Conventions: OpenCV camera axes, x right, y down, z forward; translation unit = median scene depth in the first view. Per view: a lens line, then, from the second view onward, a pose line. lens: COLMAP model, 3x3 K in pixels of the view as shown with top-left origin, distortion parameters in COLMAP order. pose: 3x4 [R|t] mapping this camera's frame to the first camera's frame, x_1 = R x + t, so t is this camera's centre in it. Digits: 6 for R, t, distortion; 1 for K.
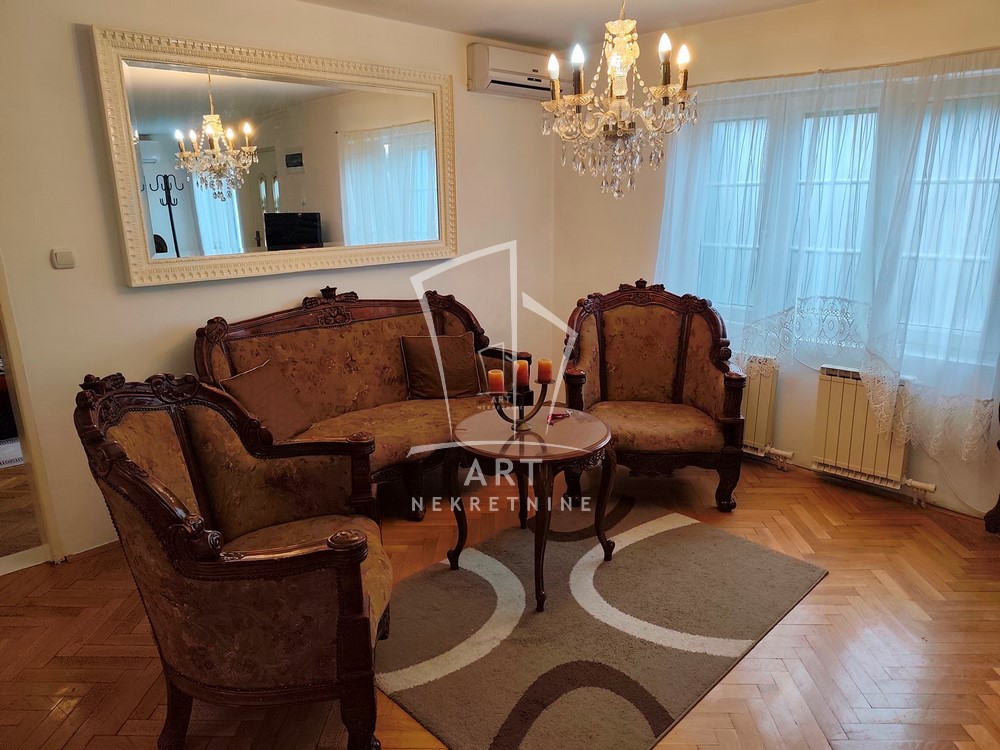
lens RADIAL K [[680.8, 0, 504.7], [0, 680.8, 380.7], [0, 0, 1]] dist [0.045074, -0.056373]
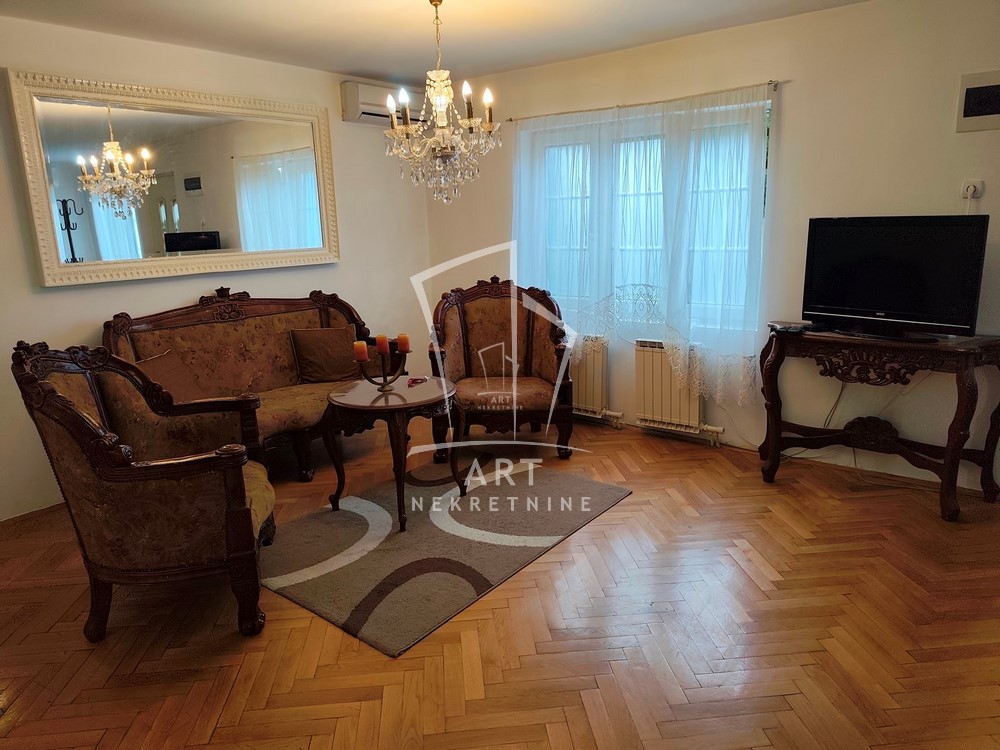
lens RADIAL K [[680.8, 0, 503.0], [0, 680.8, 377.7], [0, 0, 1]] dist [0.045074, -0.056373]
pose [[0.992721, -0.042023, 0.112868, 0.085167], [0.046402, 0.998257, -0.036454, 0.089248], [-0.111140, 0.041426, 0.992941, -0.222130]]
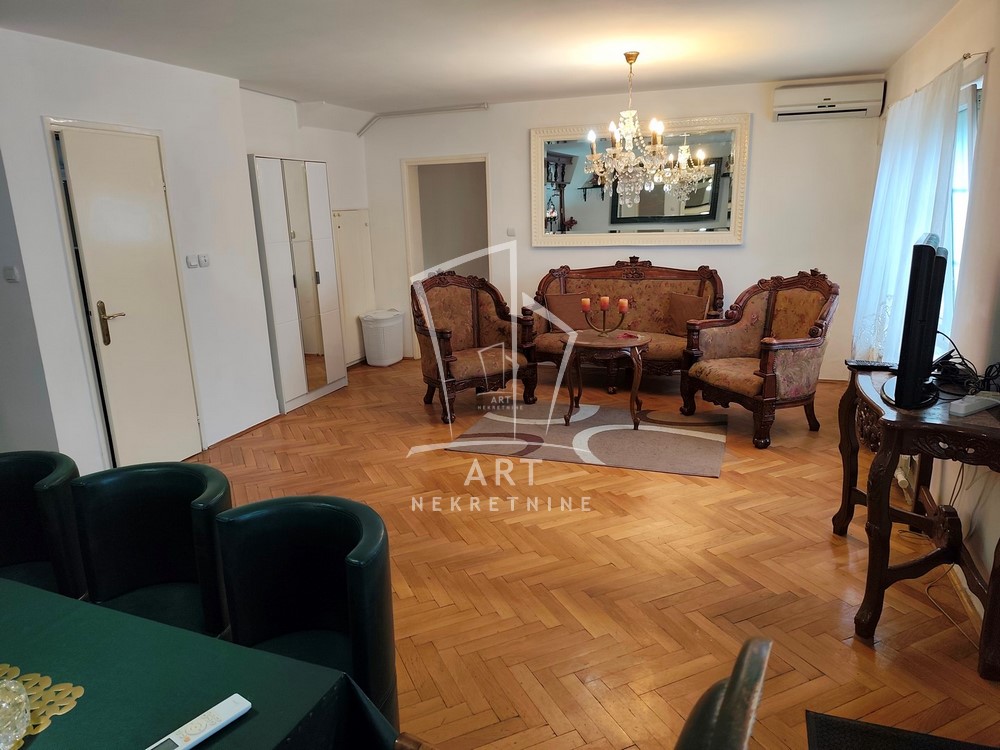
lens RADIAL K [[680.8, 0, 492.3], [0, 680.8, 376.4], [0, 0, 1]] dist [0.045074, -0.056373]
pose [[0.430668, 0.221736, -0.874847, 1.272441], [-0.220371, 0.965844, 0.136316, -0.004075], [0.875192, 0.134084, 0.464822, -0.054914]]
